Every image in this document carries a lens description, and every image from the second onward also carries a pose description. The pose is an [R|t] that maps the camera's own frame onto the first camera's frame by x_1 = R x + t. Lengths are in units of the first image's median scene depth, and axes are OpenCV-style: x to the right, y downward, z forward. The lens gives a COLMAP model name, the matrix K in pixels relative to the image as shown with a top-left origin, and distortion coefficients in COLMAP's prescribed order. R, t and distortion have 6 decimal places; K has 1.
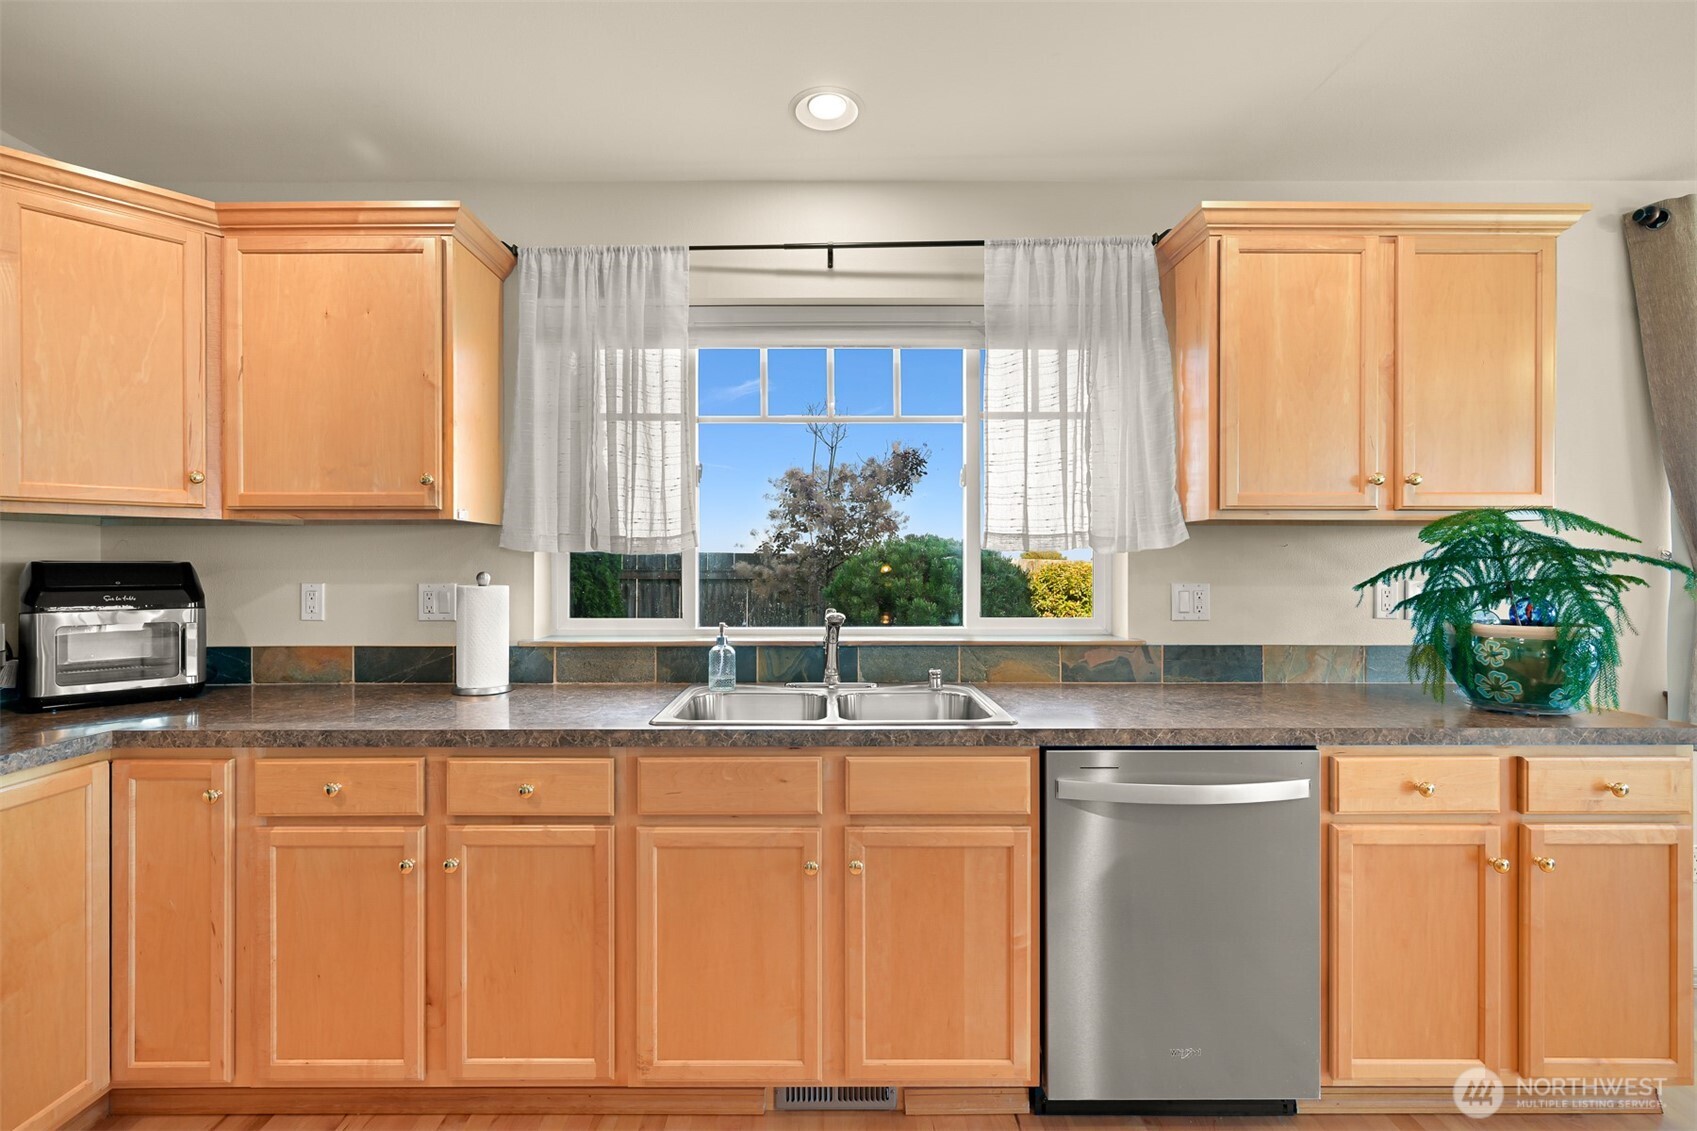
lens RADIAL K [[759.4, 0, 821.2], [0, 759.4, 568.5], [0, 0, 1]] dist [0.000836, 0.000136]
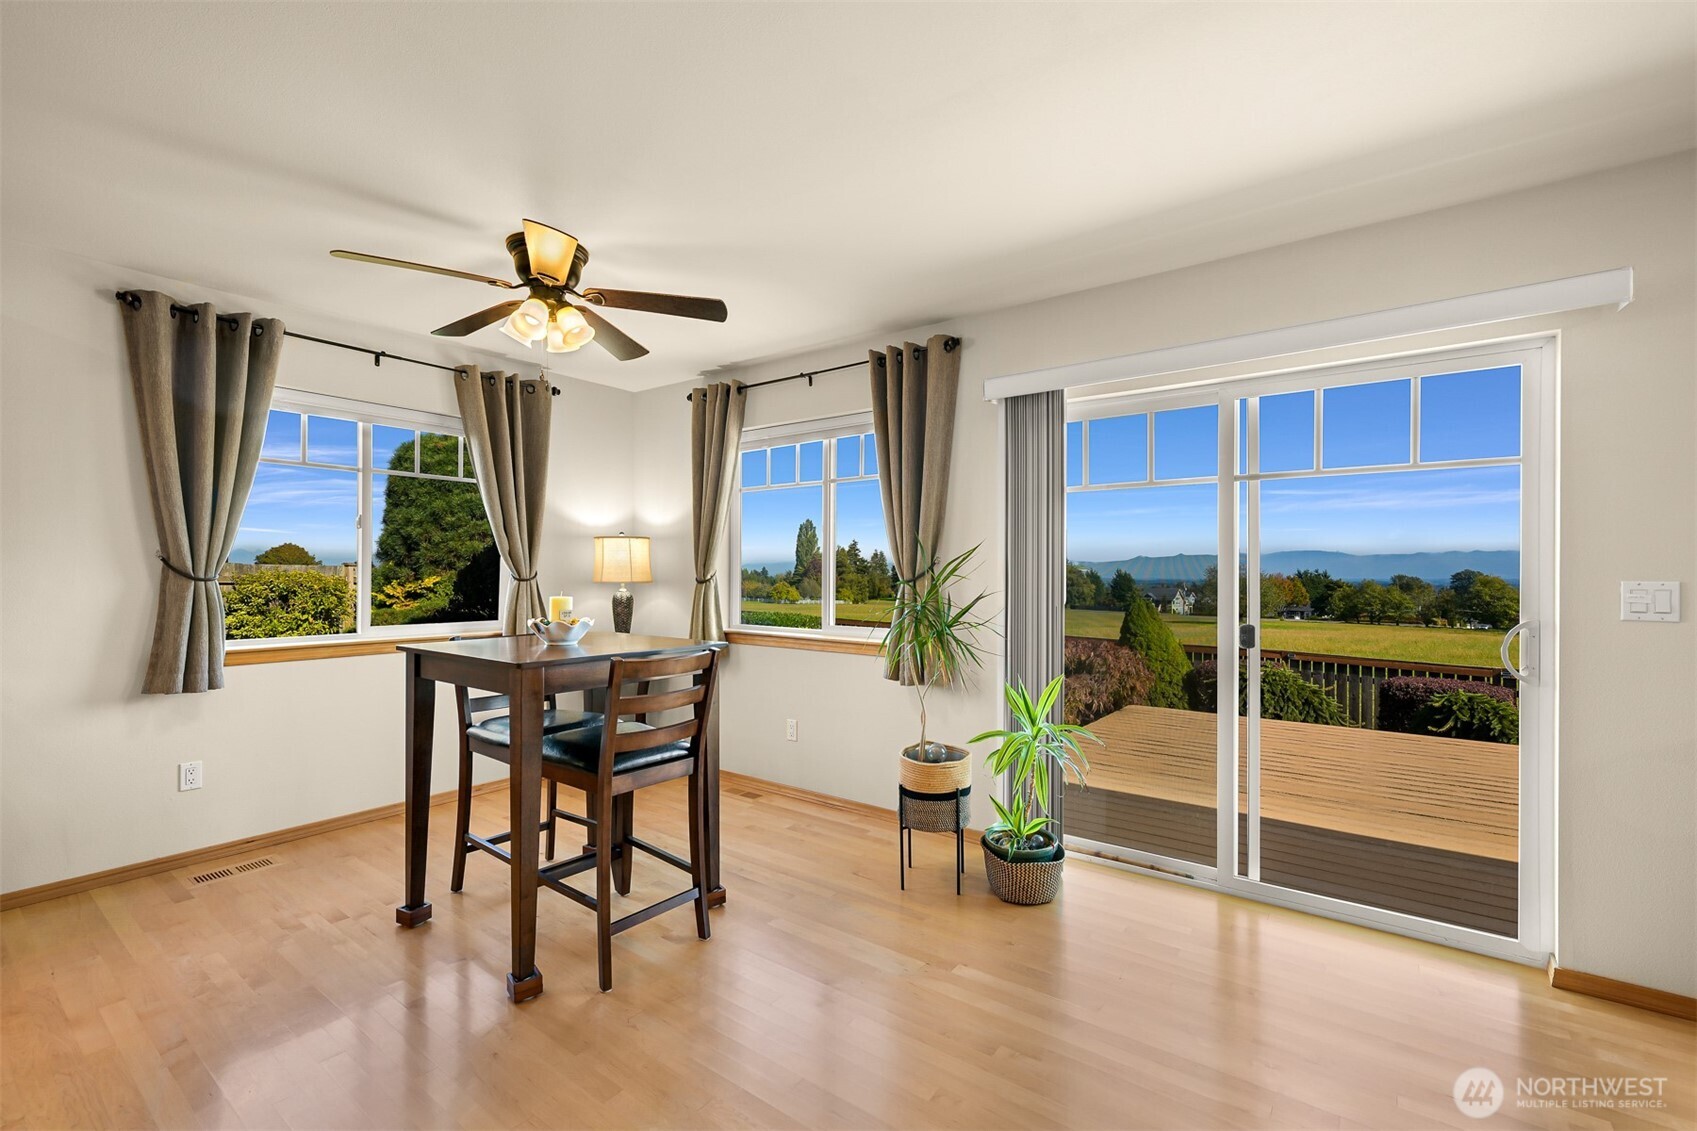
lens RADIAL K [[725.6, 0, 853.9], [0, 725.6, 570.3], [0, 0, 1]] dist [0.000444, 0.000173]
pose [[0.589836, 0.006507, 0.807497, 0.908390], [-0.003729, 0.999979, -0.005334, 0.017281], [-0.807514, 0.000134, 0.589848, -0.870817]]
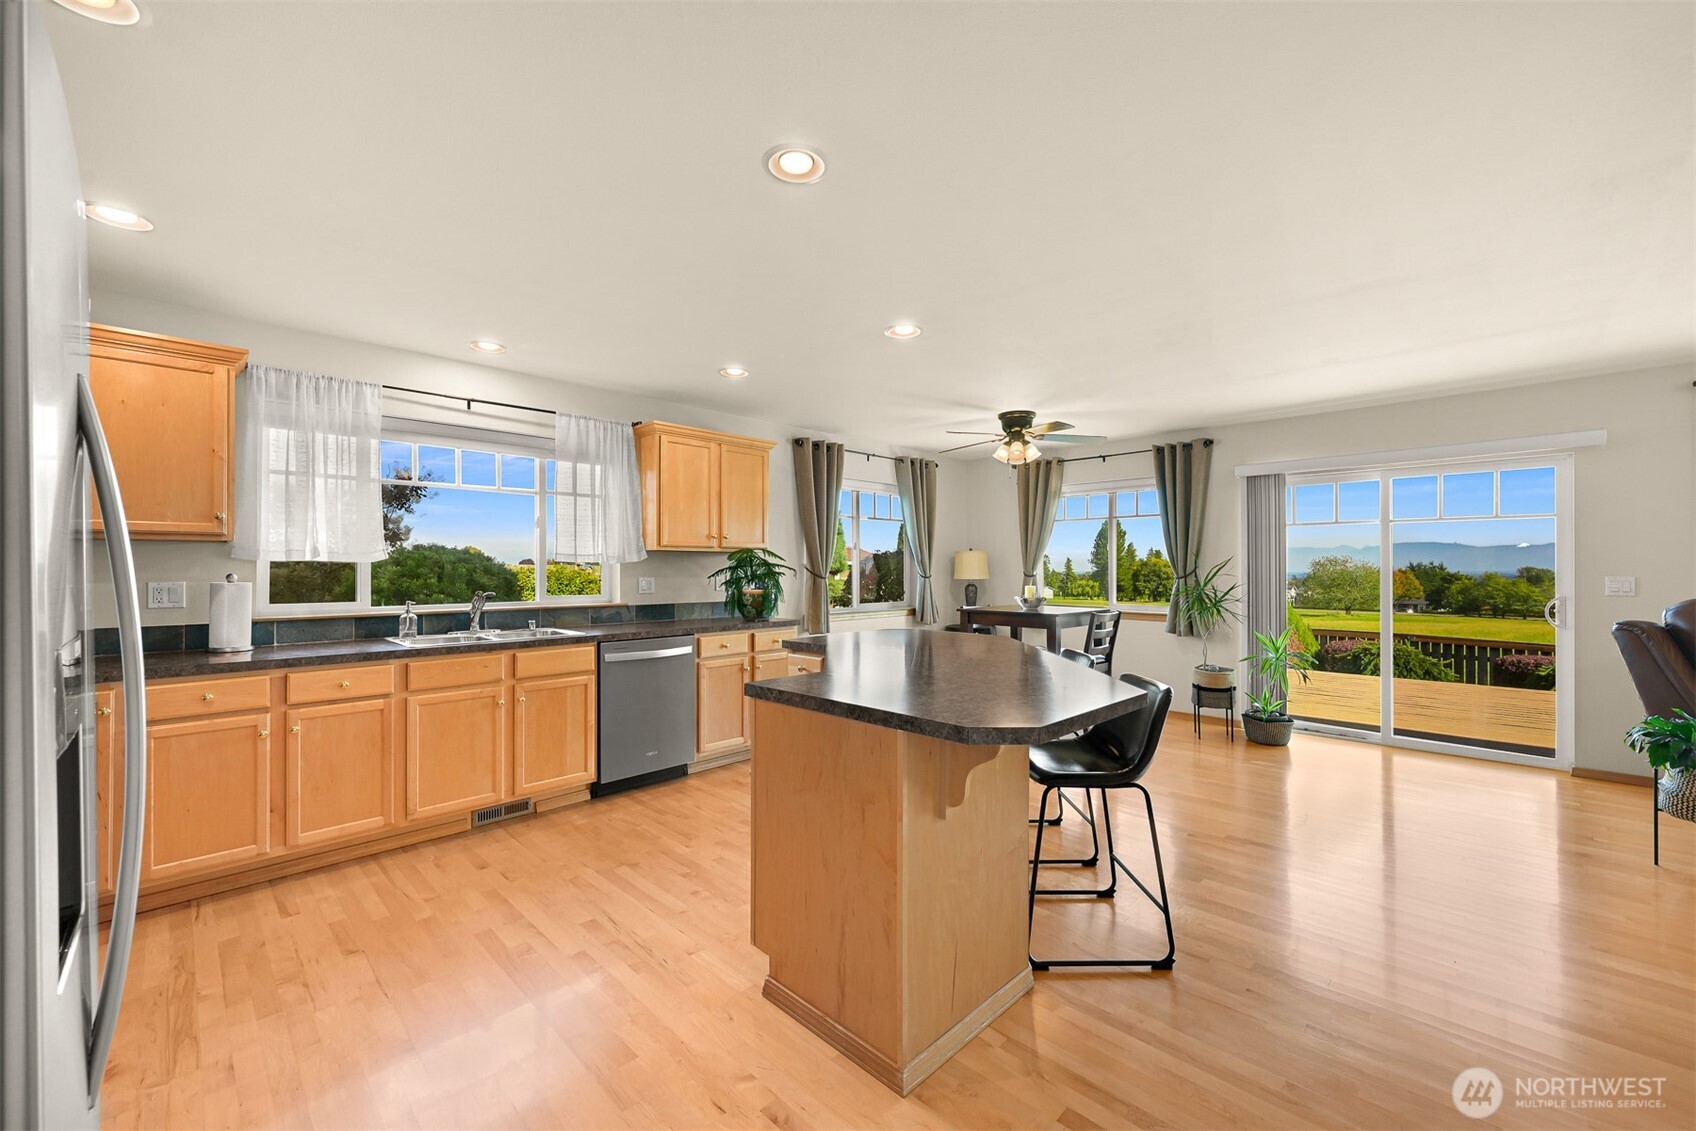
lens RADIAL K [[674.7, 0, 851.8], [0, 674.7, 566.6], [0, 0, 1]] dist [-0.001081, 0.000043]
pose [[0.698534, 0.001542, 0.715575, -0.589464], [0.002037, 0.999989, -0.004144, -0.001363], [-0.715574, 0.004352, 0.698524, -0.942306]]
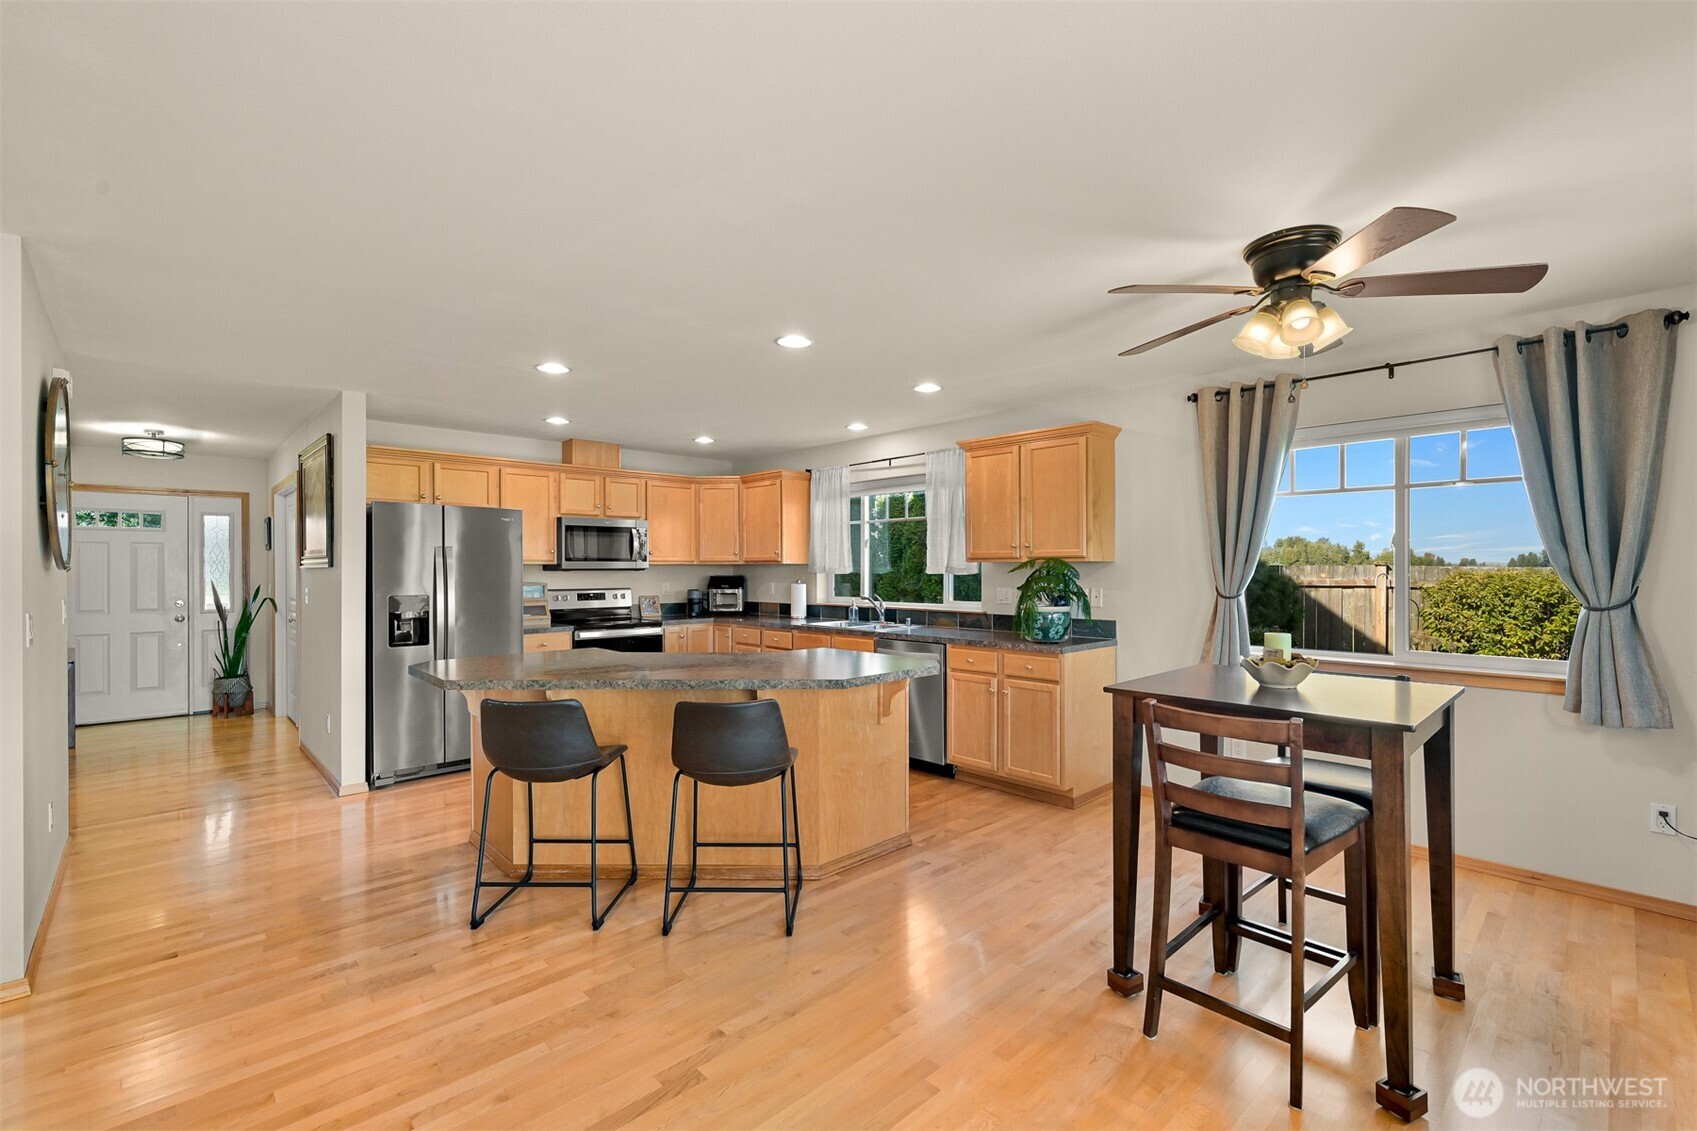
lens RADIAL K [[738.4, 0, 855.0], [0, 738.4, 568.7], [0, 0, 1]] dist [0.000346, 0.000033]
pose [[0.689212, 0.000216, -0.724559, 2.052087], [0.002236, 0.999995, 0.002424, -0.050505], [0.724556, -0.003291, 0.689208, -0.987148]]
